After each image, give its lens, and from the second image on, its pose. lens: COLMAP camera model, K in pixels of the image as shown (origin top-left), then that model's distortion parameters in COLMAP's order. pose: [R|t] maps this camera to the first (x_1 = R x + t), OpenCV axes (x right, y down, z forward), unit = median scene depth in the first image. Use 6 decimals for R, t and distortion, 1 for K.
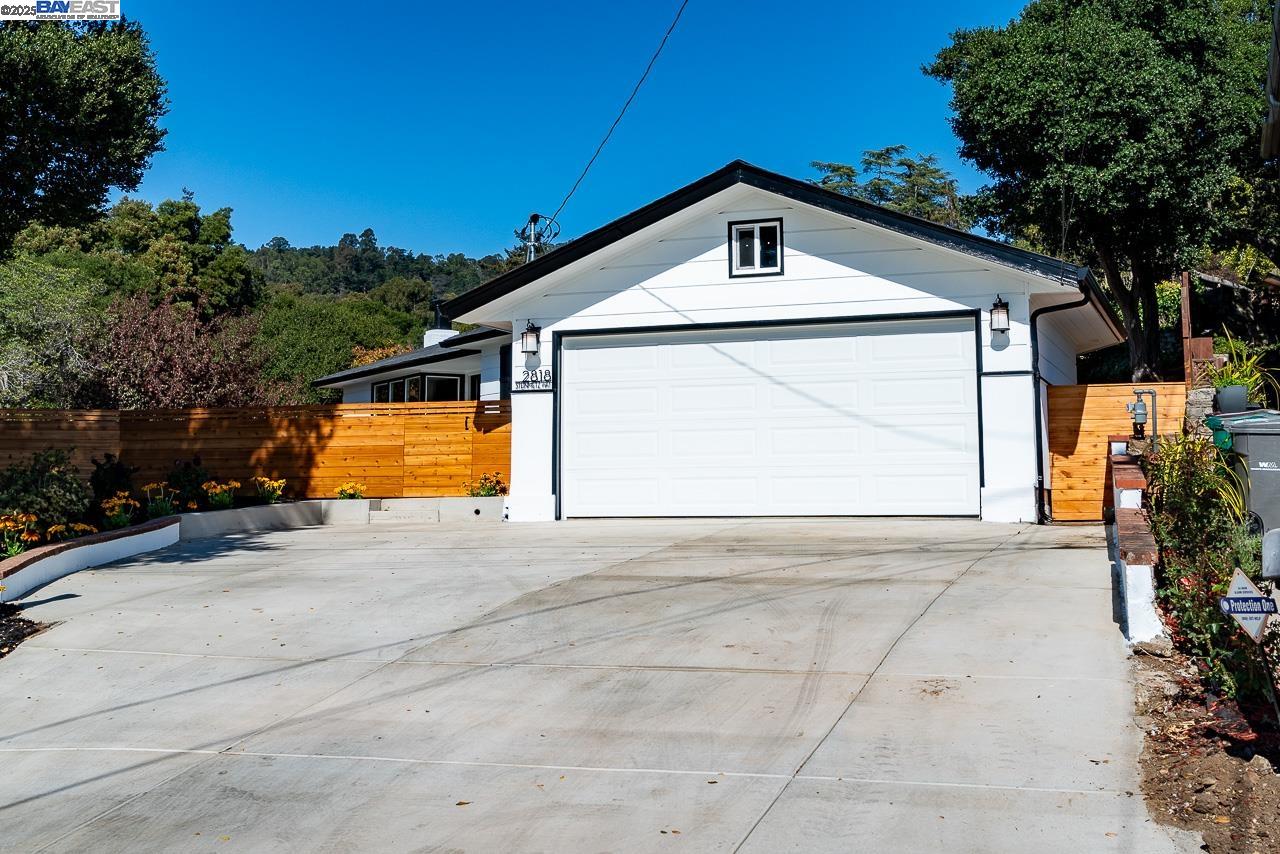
lens RADIAL K [[1504.2, 0, 645.2], [0, 1504.2, 418.9], [0, 0, 1]] dist [0.040079, 0.000000]
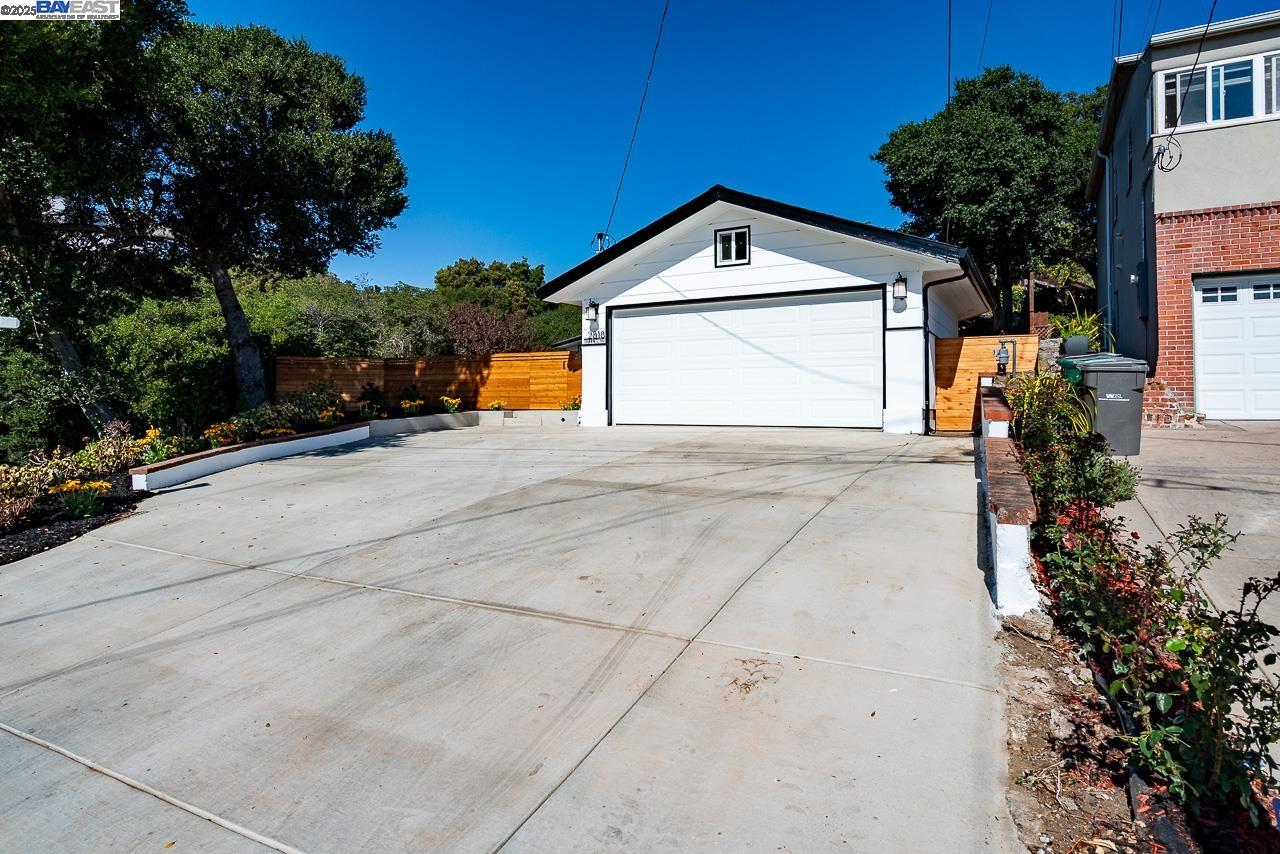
lens RADIAL K [[703.2, 0, 631.5], [0, 703.2, 419.2], [0, 0, 1]] dist [0.018392, -0.005185]
pose [[0.987556, 0.010291, -0.156928, 0.081699], [0.002027, 0.996941, 0.078132, 0.002084], [0.157252, -0.077478, 0.984515, 0.268362]]
